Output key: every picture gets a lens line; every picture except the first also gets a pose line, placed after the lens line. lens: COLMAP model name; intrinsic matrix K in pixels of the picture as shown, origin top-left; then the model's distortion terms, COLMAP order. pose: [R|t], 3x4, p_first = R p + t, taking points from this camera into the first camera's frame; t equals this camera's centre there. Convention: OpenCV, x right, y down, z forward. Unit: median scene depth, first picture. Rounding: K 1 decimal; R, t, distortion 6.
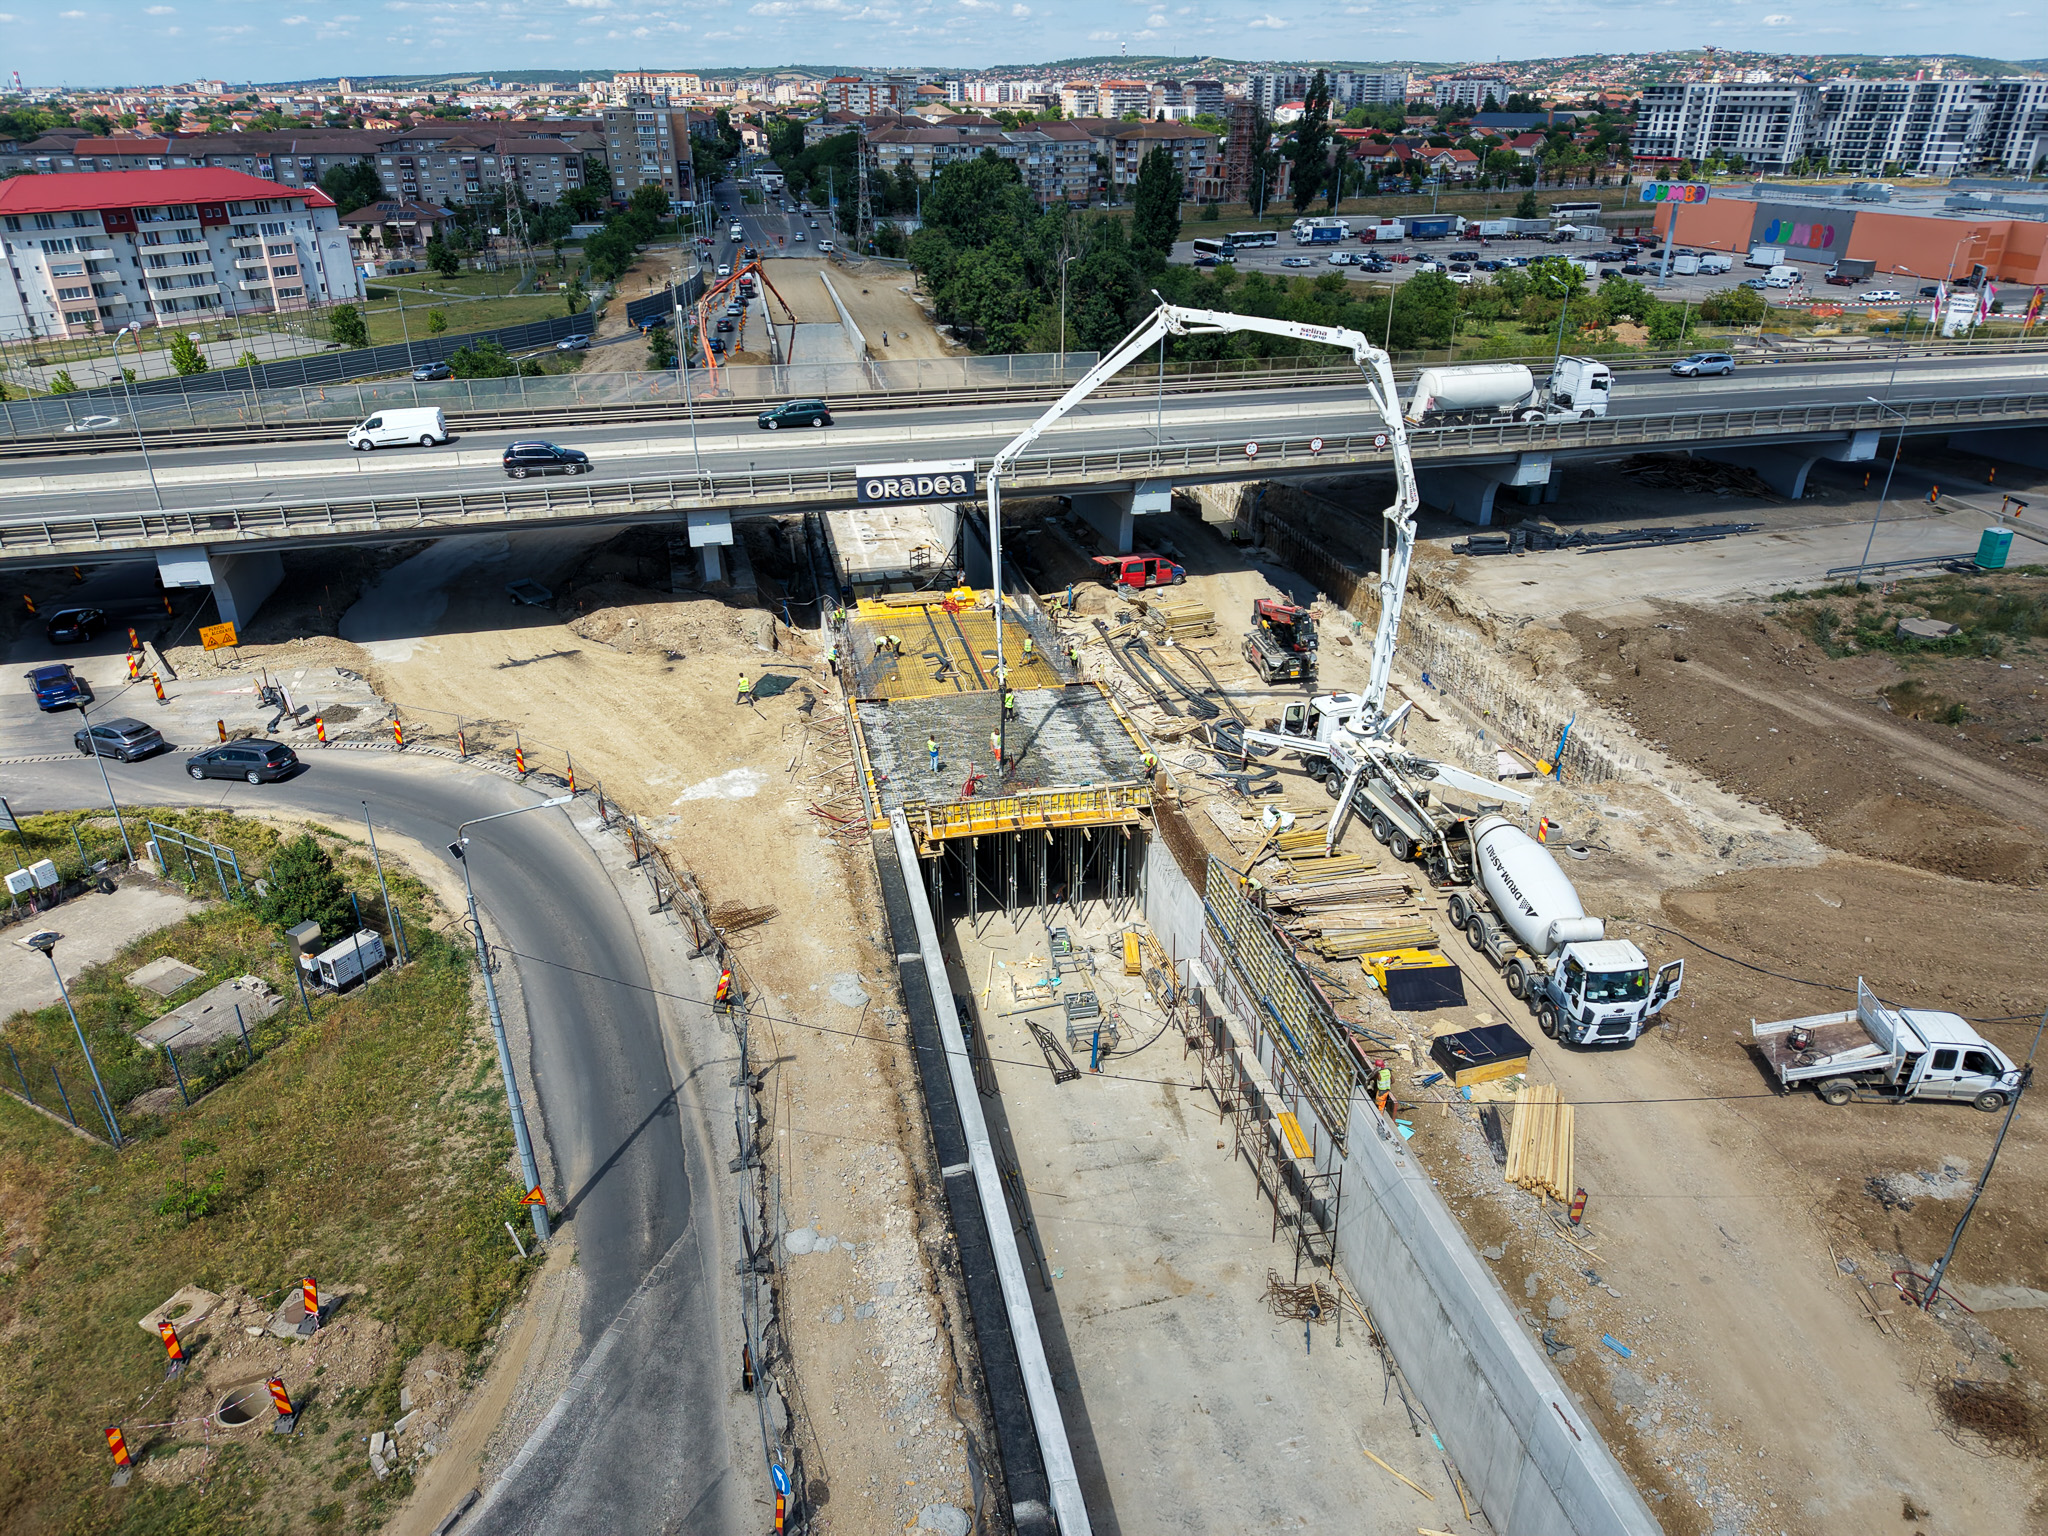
lens RADIAL K [[1366.7, 0, 1026.9], [0, 1366.7, 765.5], [0, 0, 1]] dist [0.015646, -0.008323]
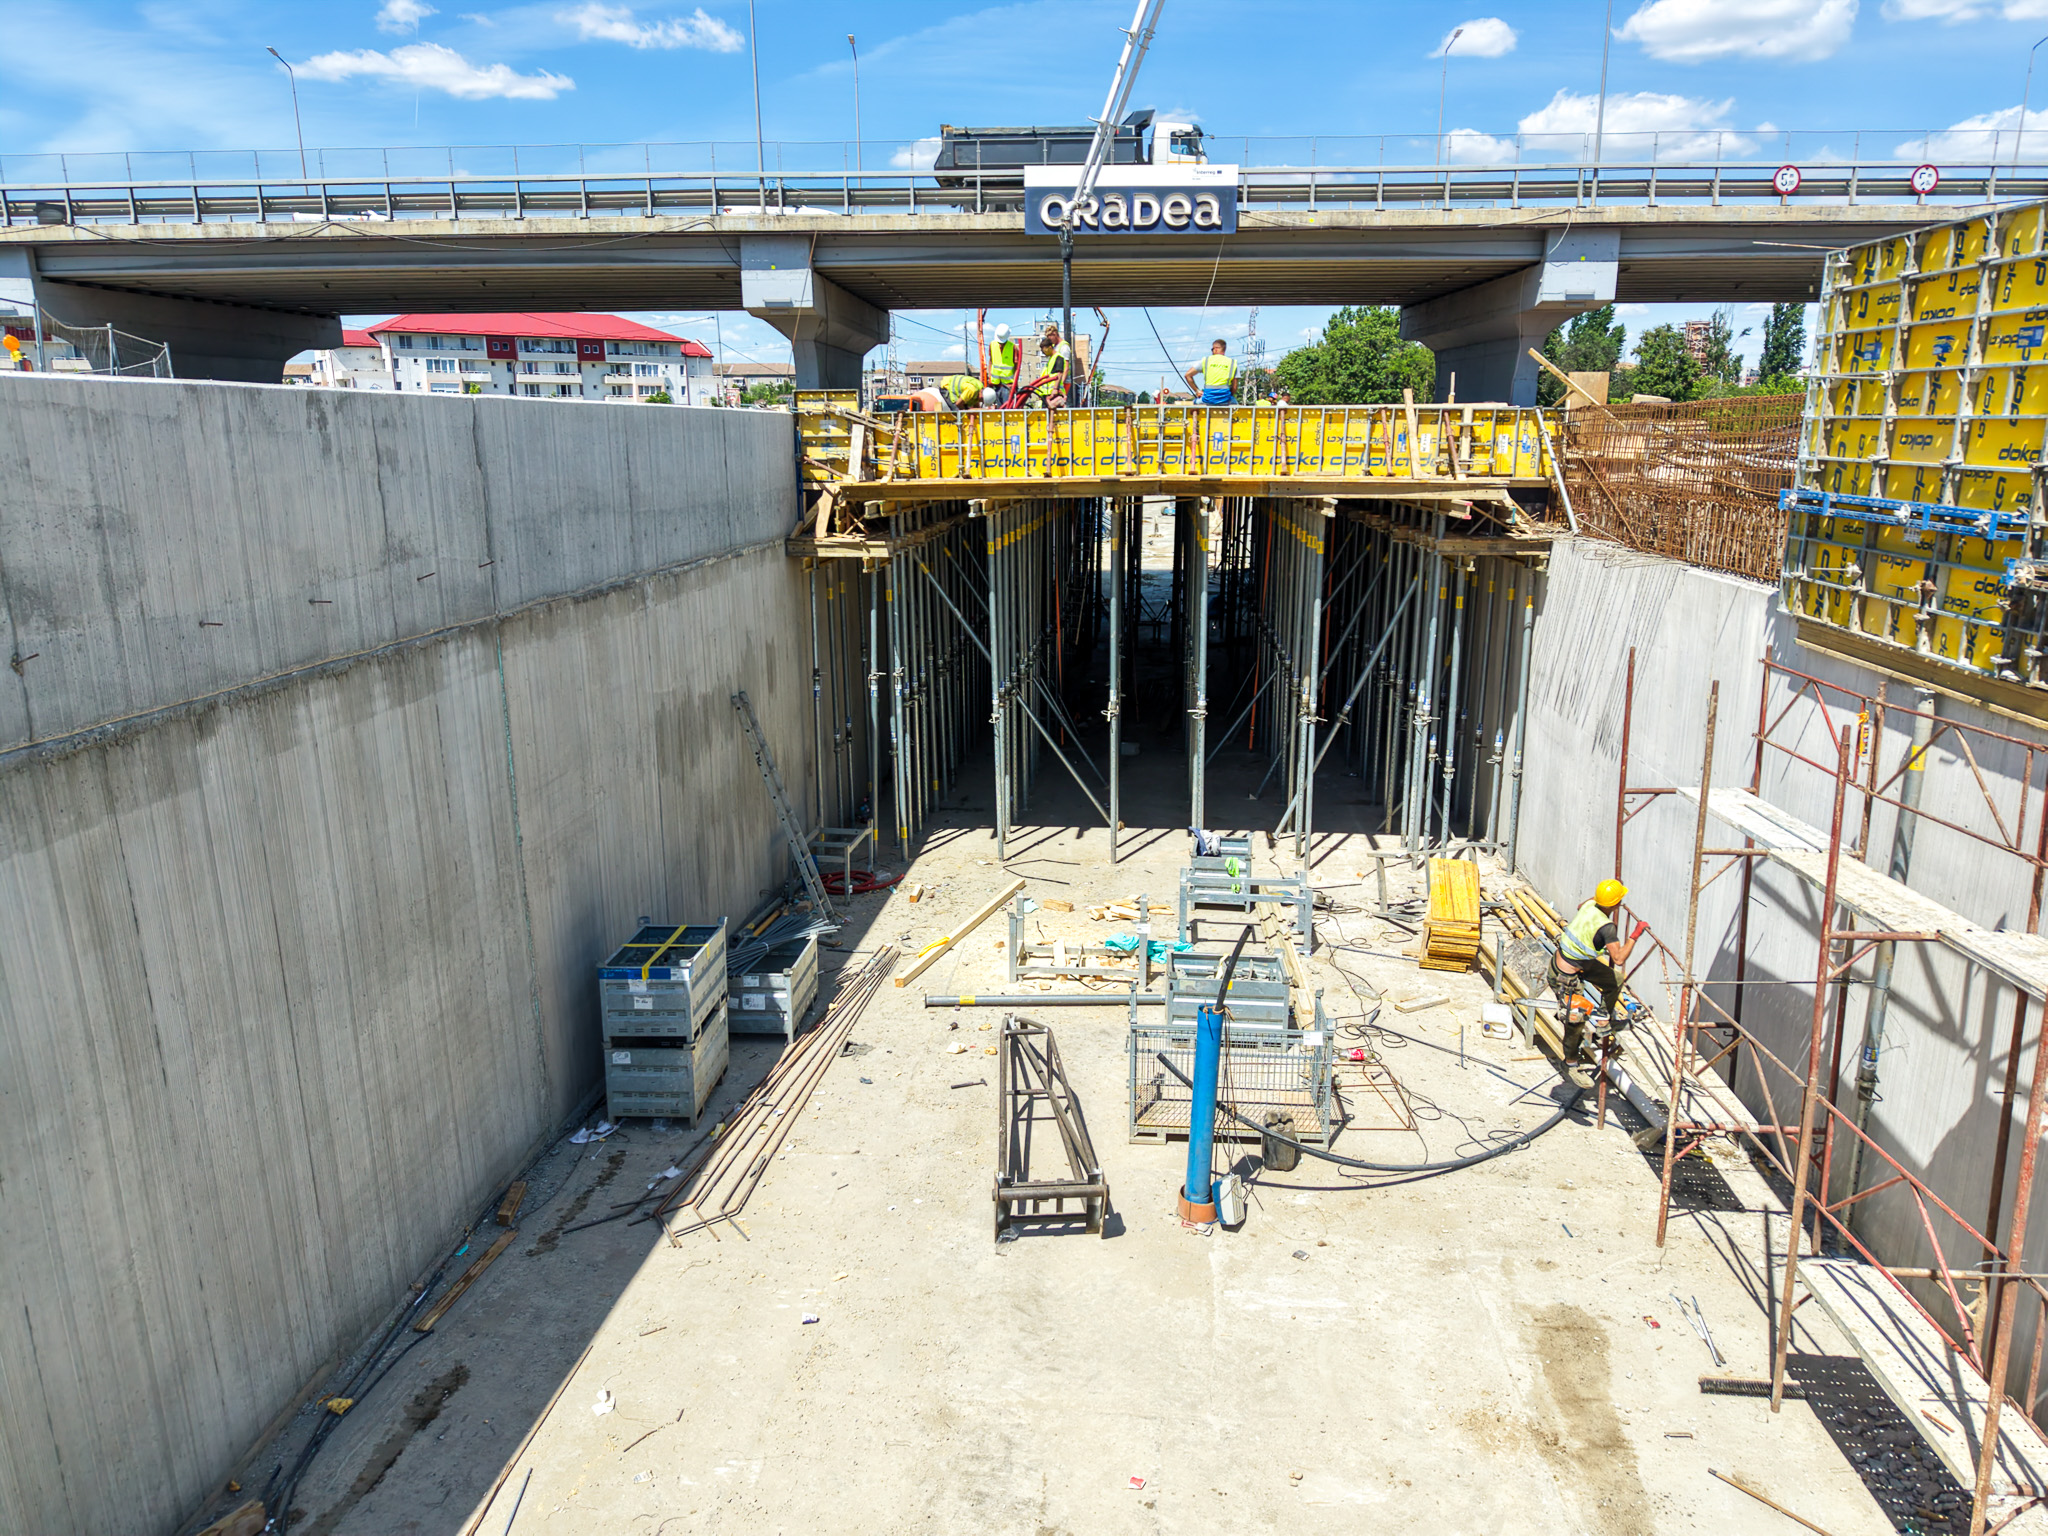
lens RADIAL K [[1366.7, 0, 1026.9], [0, 1366.7, 765.5], [0, 0, 1]] dist [0.015646, -0.008323]
pose [[0.957372, 0.065032, -0.281443, 0.042844], [-0.122290, 0.973954, -0.190943, 0.108467], [0.261695, 0.217221, 0.940389, 0.421821]]
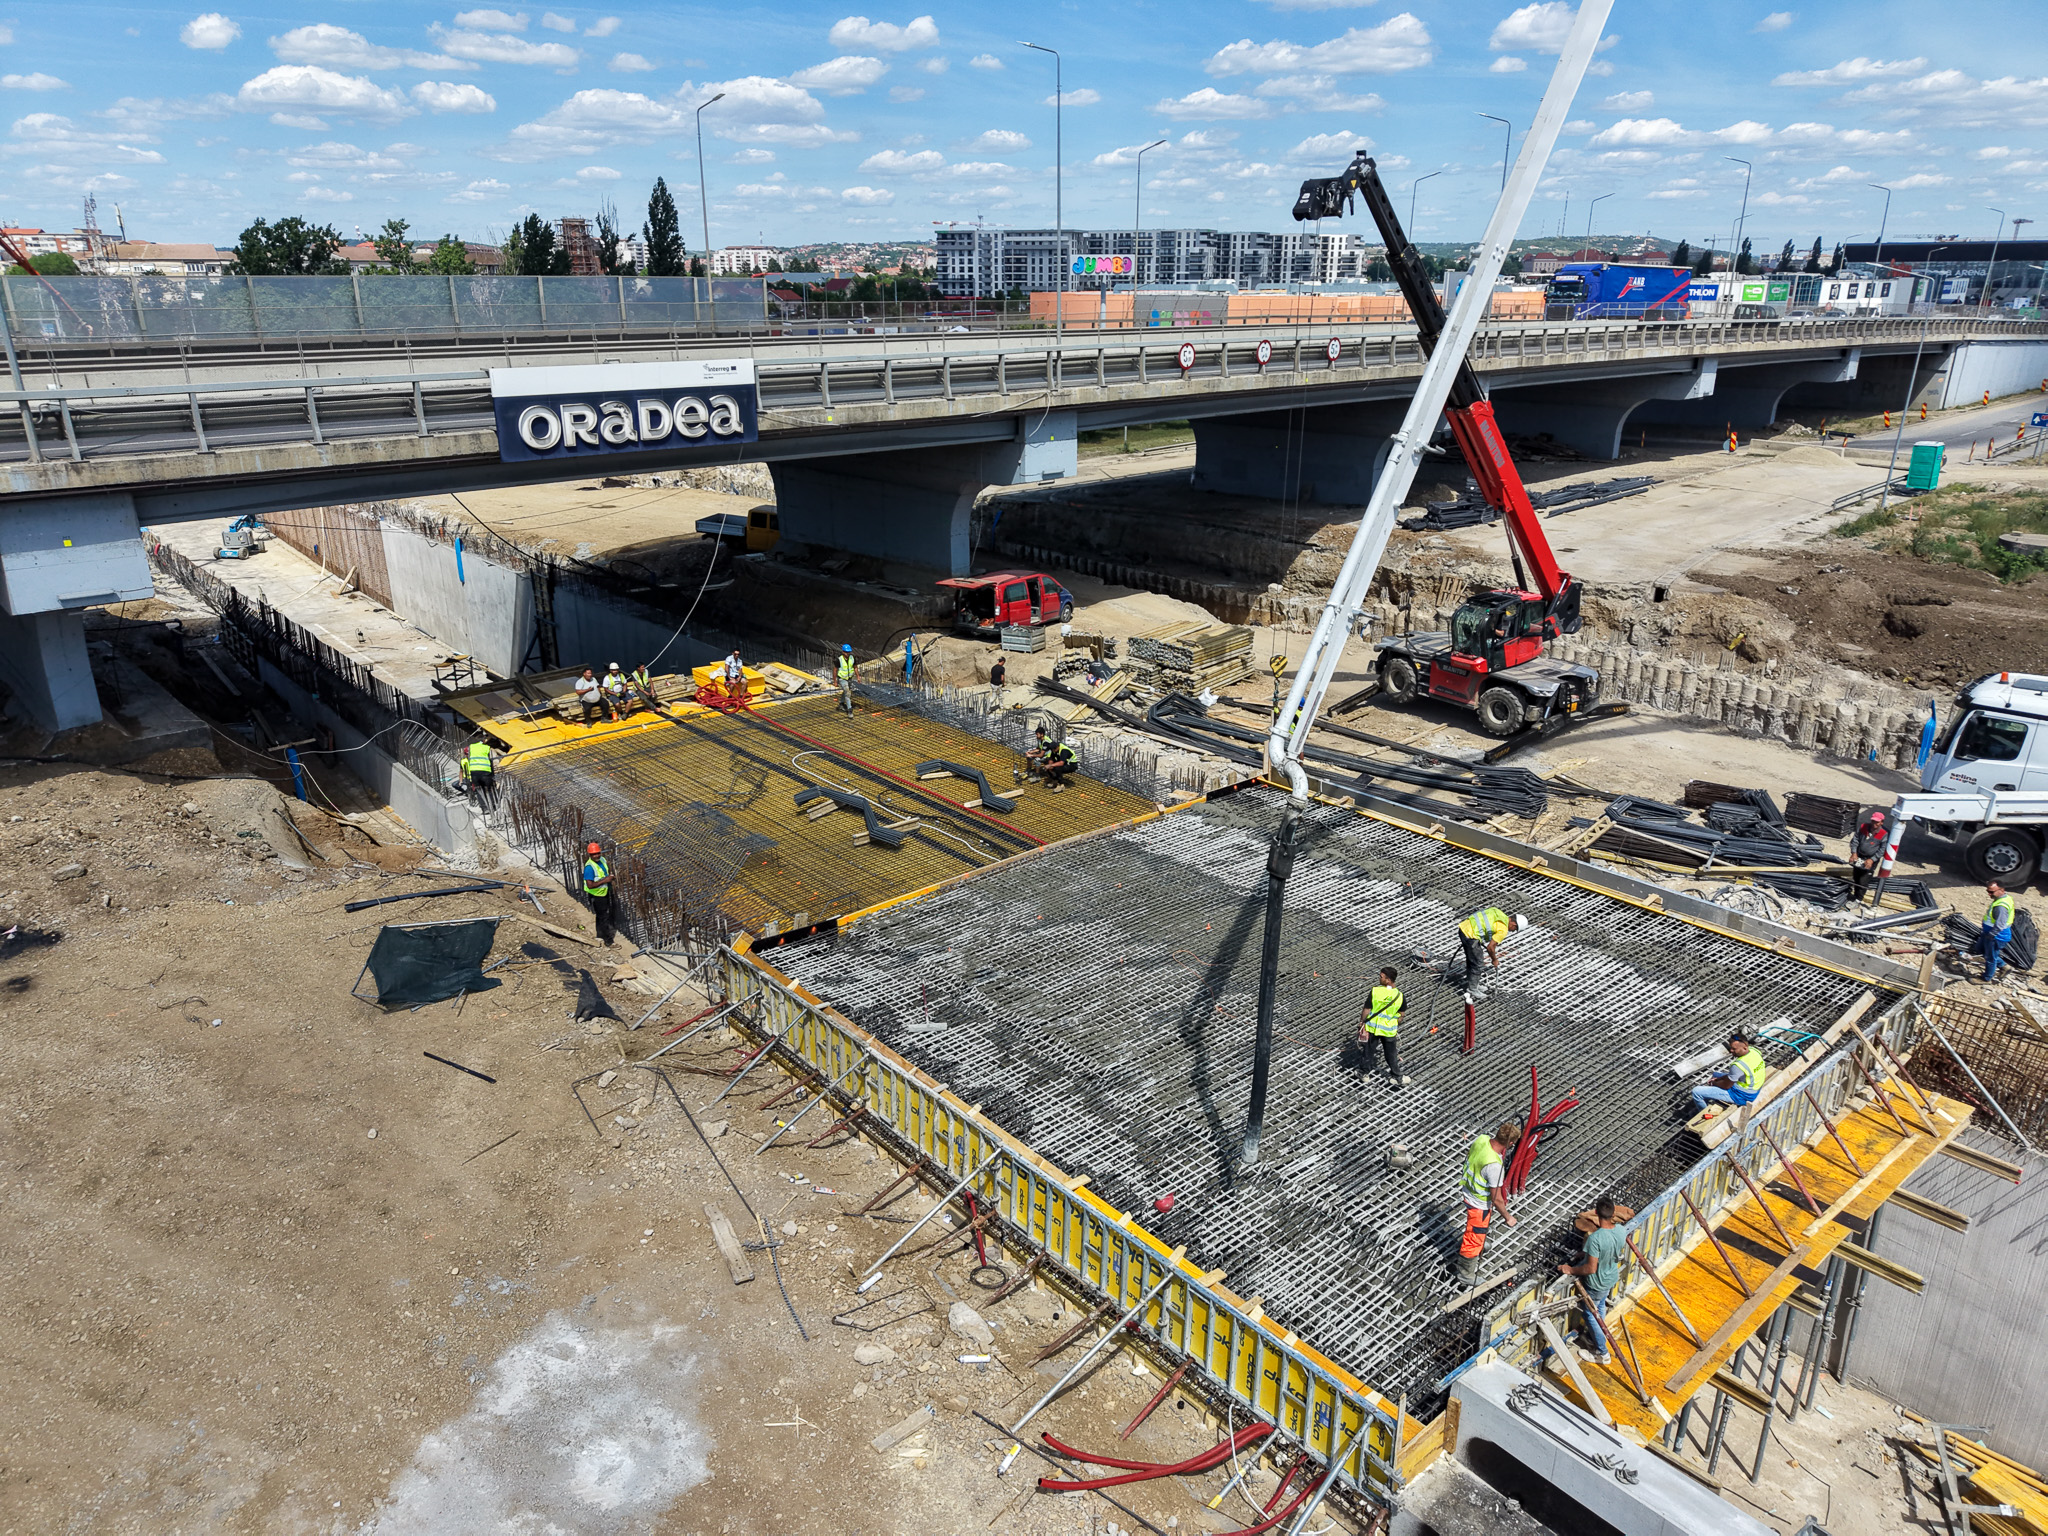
lens RADIAL K [[1370.0, 0, 1026.8], [0, 1370.0, 770.7], [0, 0, 1]] dist [0.005746, -0.001061]
pose [[0.882009, -0.160773, 0.442958, -0.148239], [0.209750, 0.975689, -0.063521, -0.038966], [-0.421977, 0.148937, 0.894289, 0.487255]]
